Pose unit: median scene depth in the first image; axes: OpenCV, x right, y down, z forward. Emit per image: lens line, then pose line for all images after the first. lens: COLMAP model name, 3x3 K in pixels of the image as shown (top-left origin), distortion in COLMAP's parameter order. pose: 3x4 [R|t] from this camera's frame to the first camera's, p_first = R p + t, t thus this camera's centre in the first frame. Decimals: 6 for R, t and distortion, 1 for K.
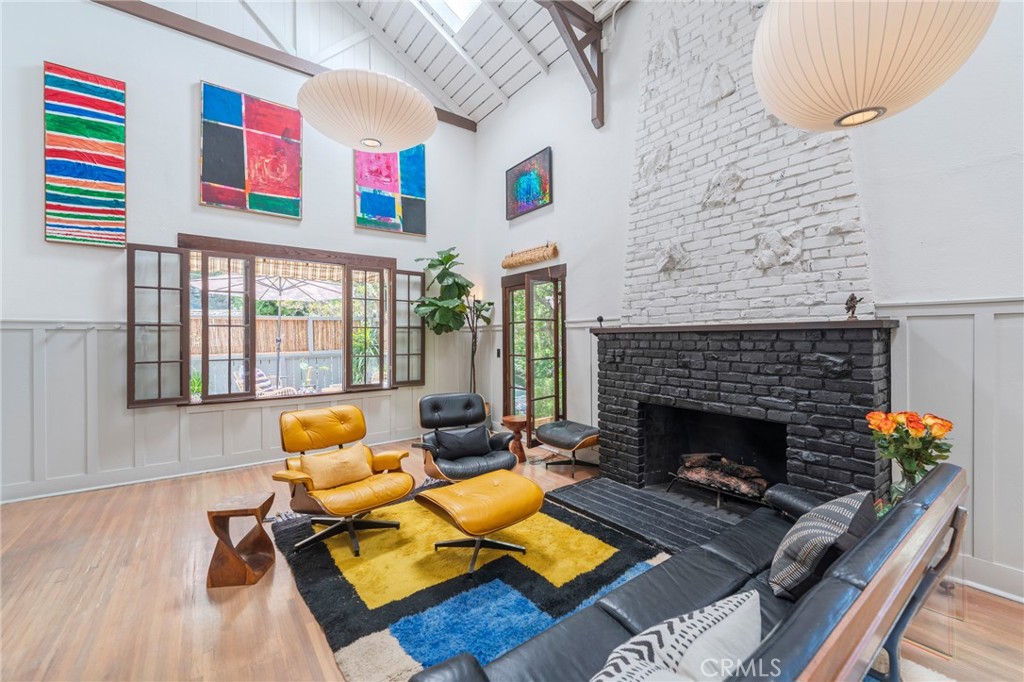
lens RADIAL K [[415.6, 0, 513.8], [0, 415.6, 337.9], [0, 0, 1]] dist [0.001356, -0.000461]
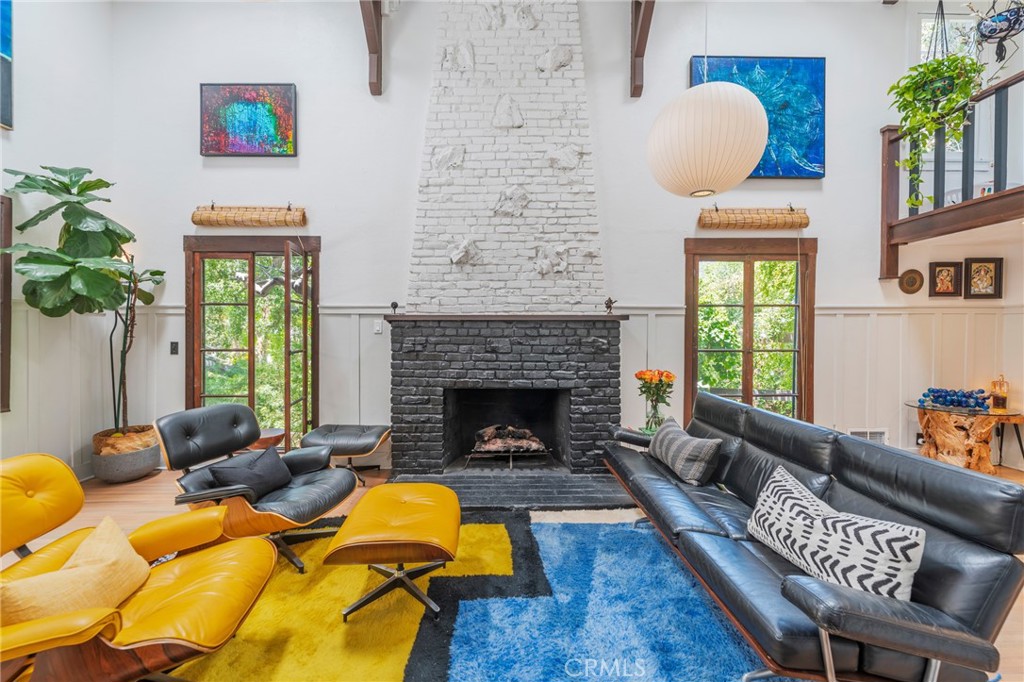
lens RADIAL K [[415.6, 0, 510.9], [0, 415.6, 336.5], [0, 0, 1]] dist [0.001356, -0.000461]
pose [[0.579582, 0.002157, 0.814911, -0.463398], [-0.003597, 0.999994, -0.000089, 0.027712], [-0.814906, -0.002880, 0.579586, 0.294515]]
